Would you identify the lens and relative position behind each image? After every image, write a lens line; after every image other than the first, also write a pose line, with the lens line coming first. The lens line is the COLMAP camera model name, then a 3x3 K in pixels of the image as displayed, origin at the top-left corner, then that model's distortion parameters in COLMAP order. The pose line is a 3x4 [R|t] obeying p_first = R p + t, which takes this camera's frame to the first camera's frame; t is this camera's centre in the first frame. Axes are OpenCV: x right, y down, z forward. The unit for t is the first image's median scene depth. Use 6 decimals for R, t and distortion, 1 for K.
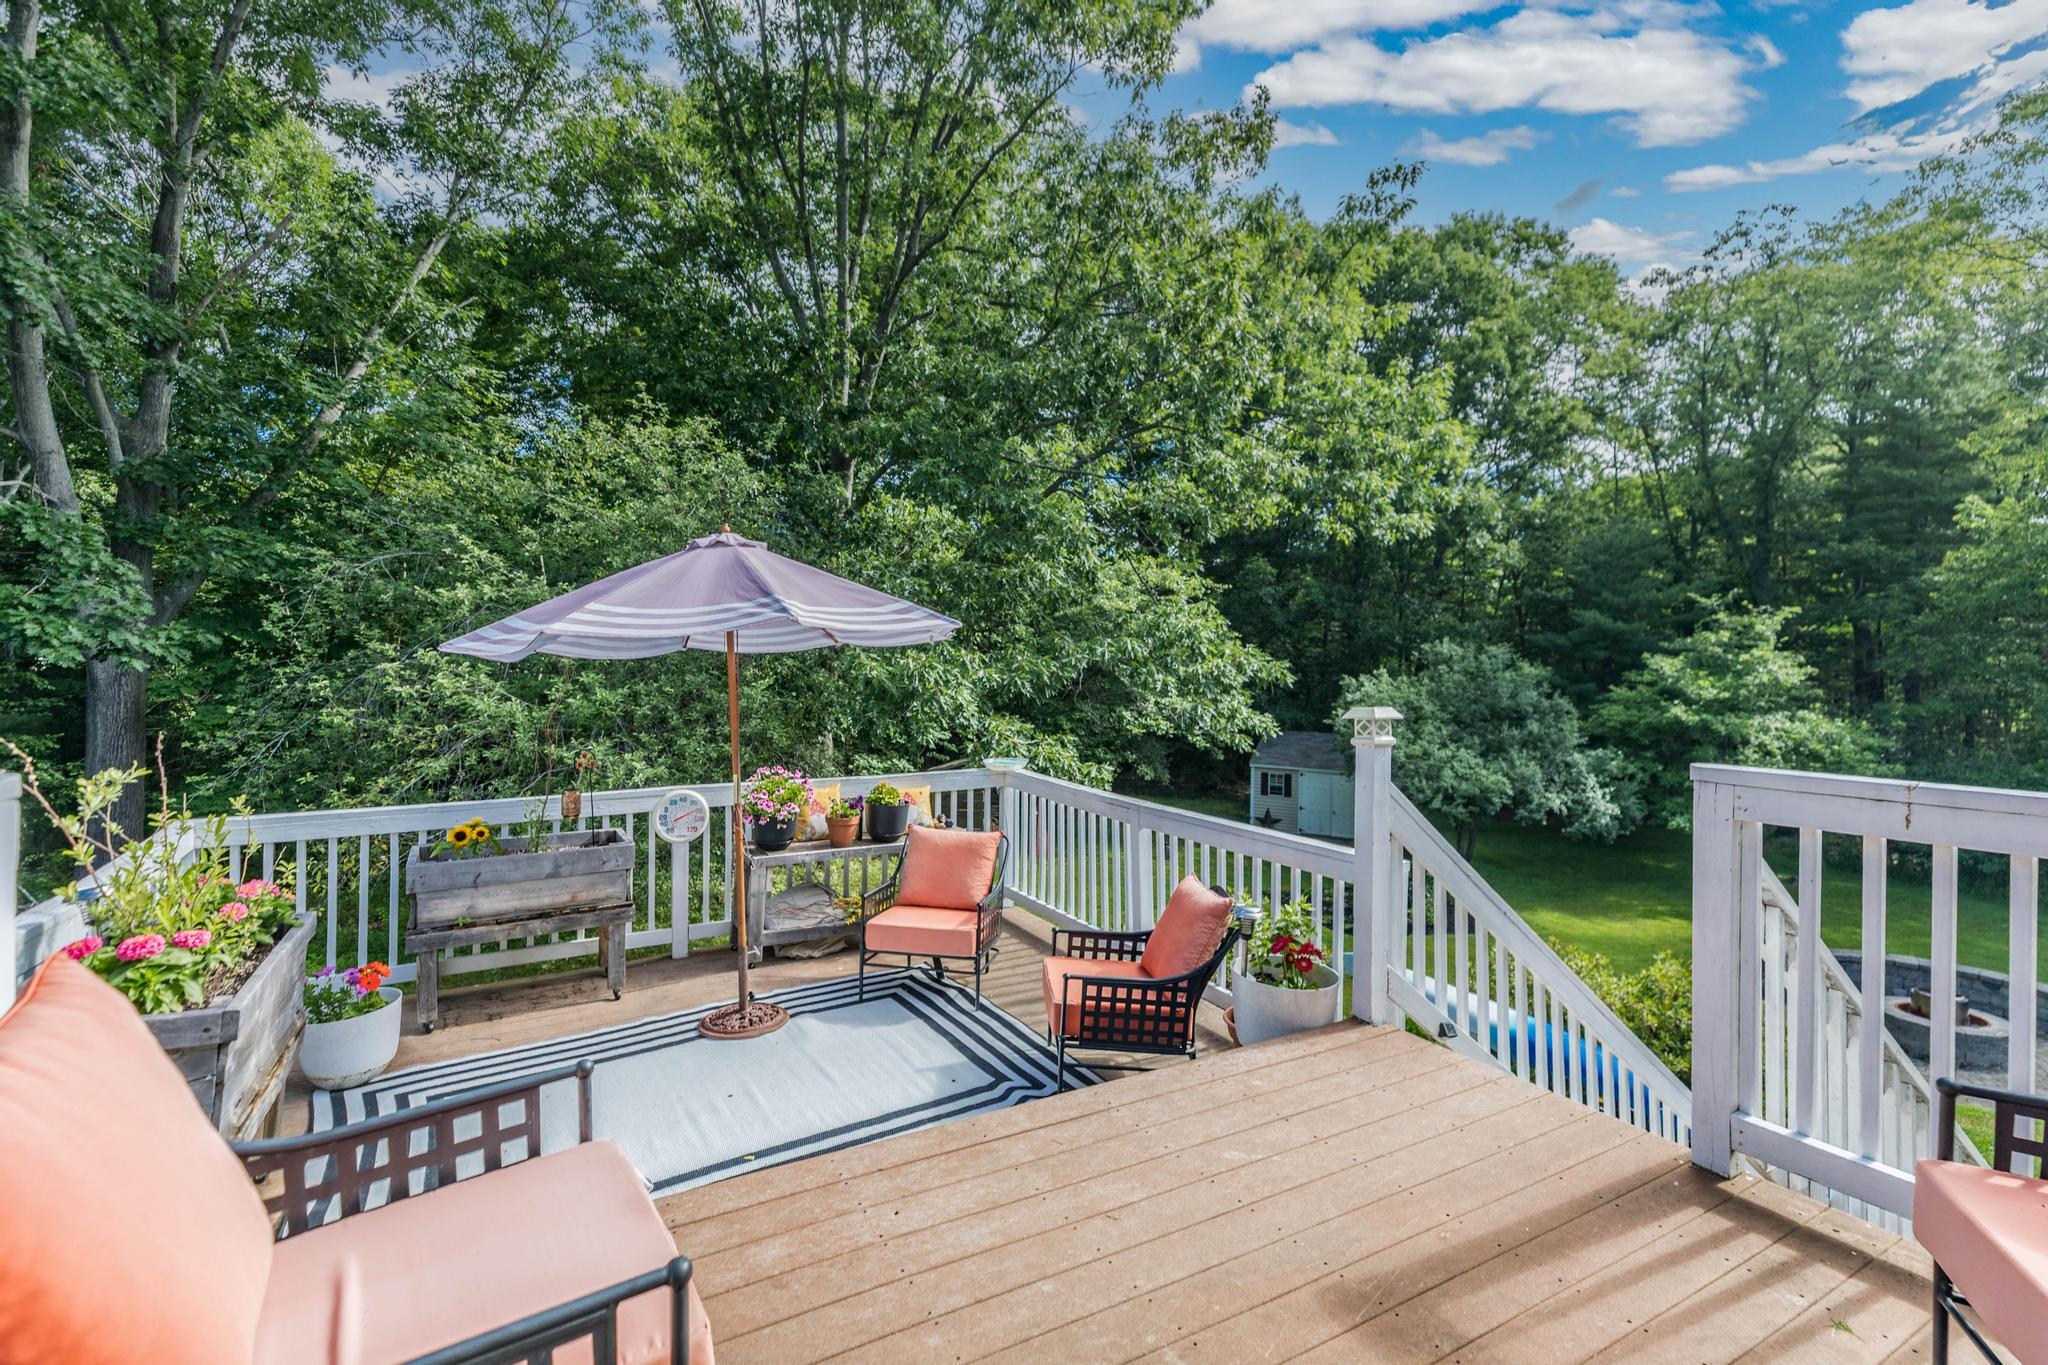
lens RADIAL K [[954.8, 0, 1037.0], [0, 954.8, 667.6], [0, 0, 1]] dist [0.013969, 0.000179]
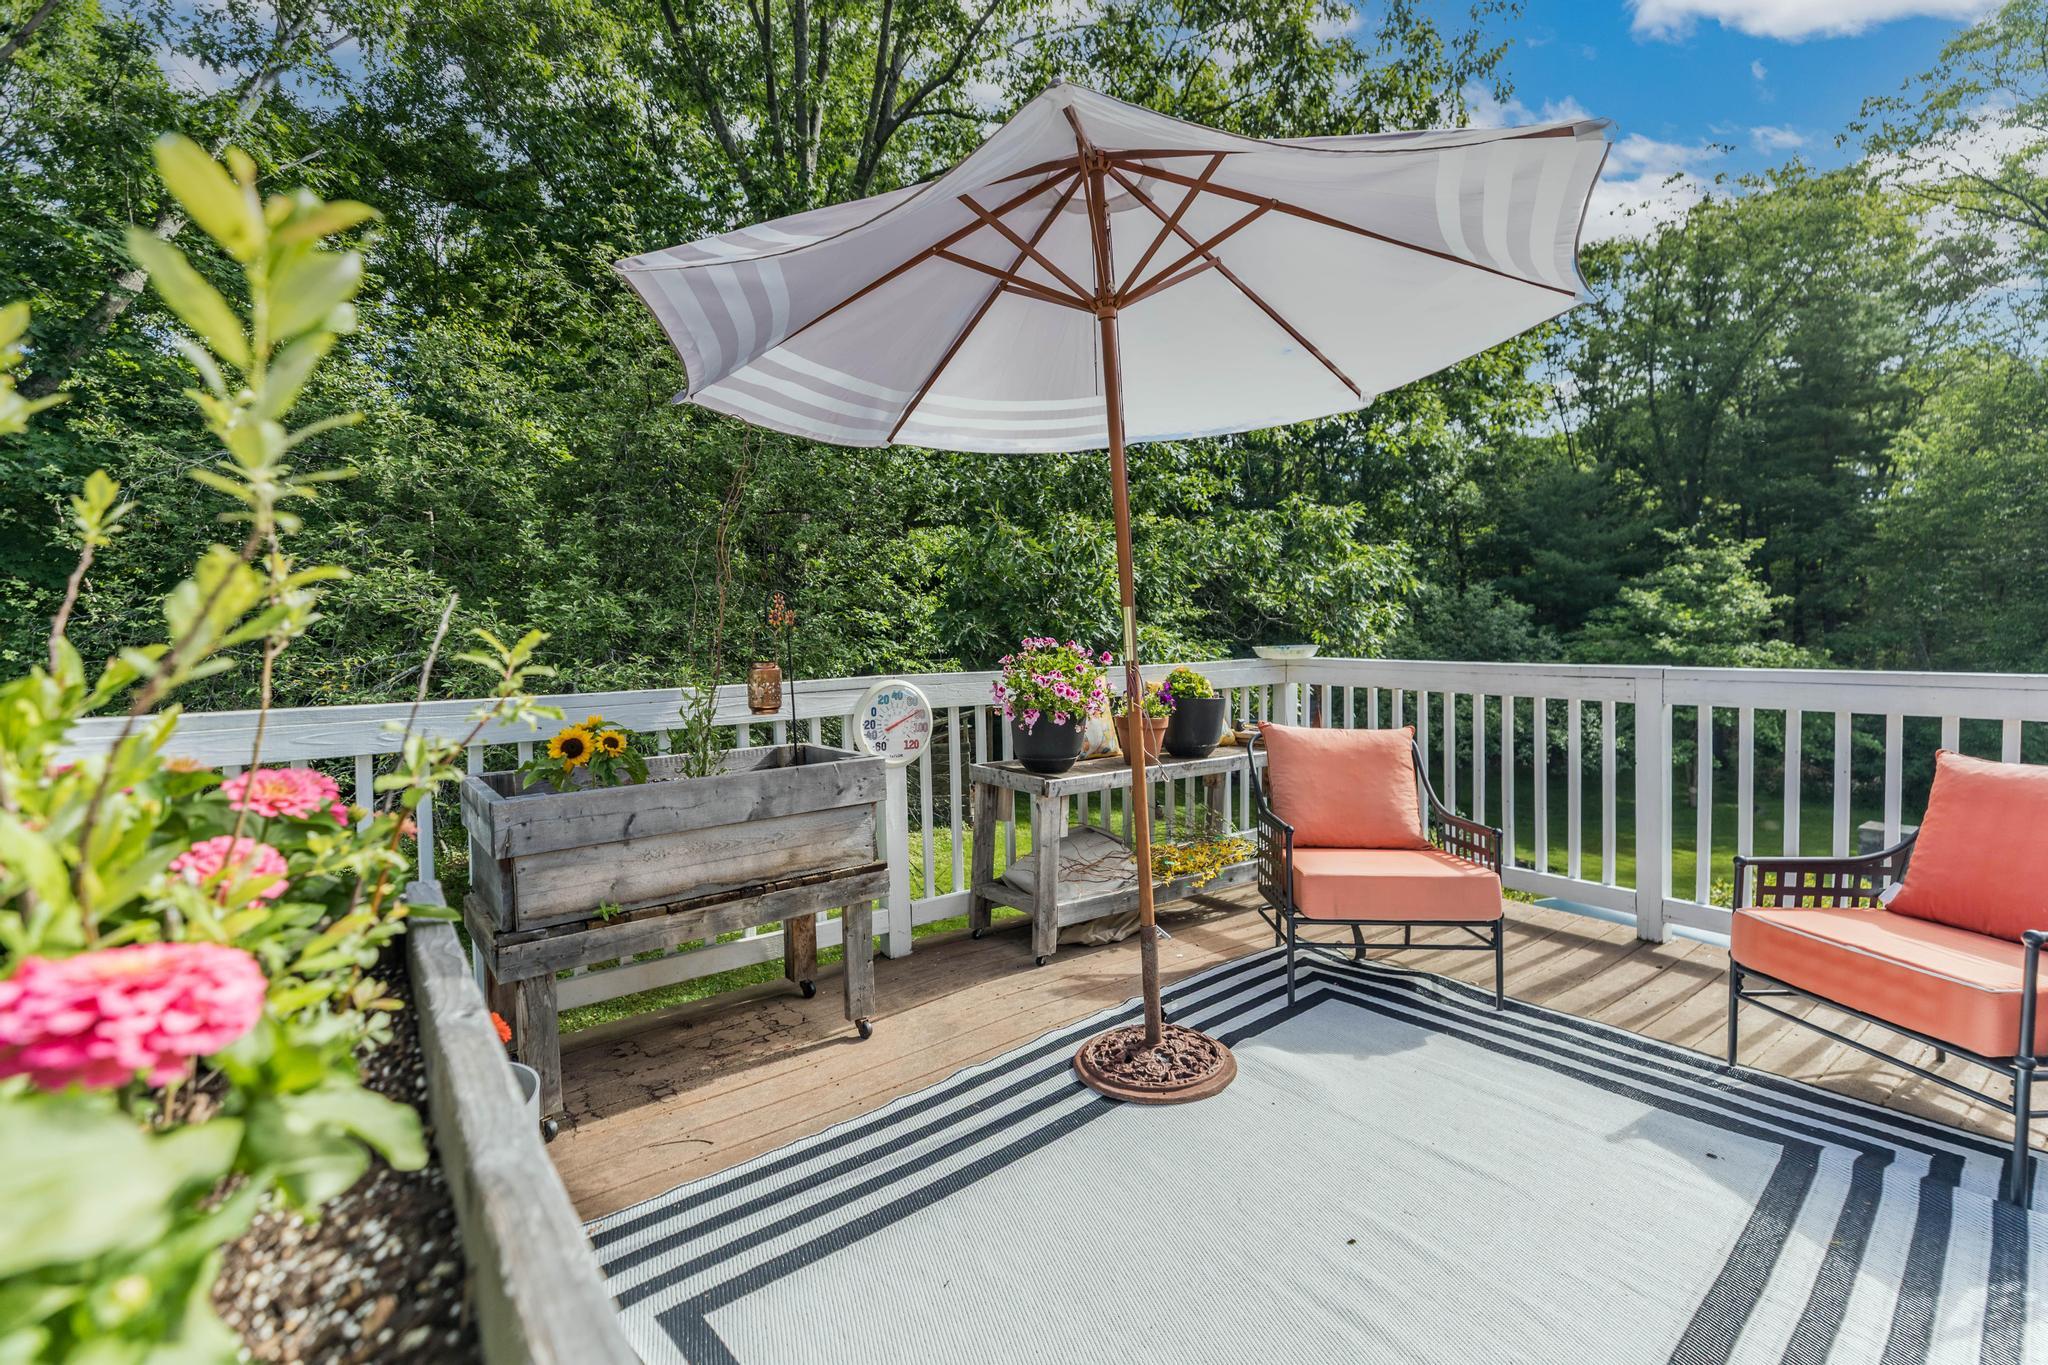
lens RADIAL K [[931.4, 0, 1024.0], [0, 931.4, 682.5], [0, 0, 1]] dist [0.006043, 0.000341]
pose [[0.990222, -0.029483, 0.136347, -0.401054], [0.025084, 0.999111, 0.033872, 0.121568], [-0.137225, -0.030121, 0.990082, 0.446049]]
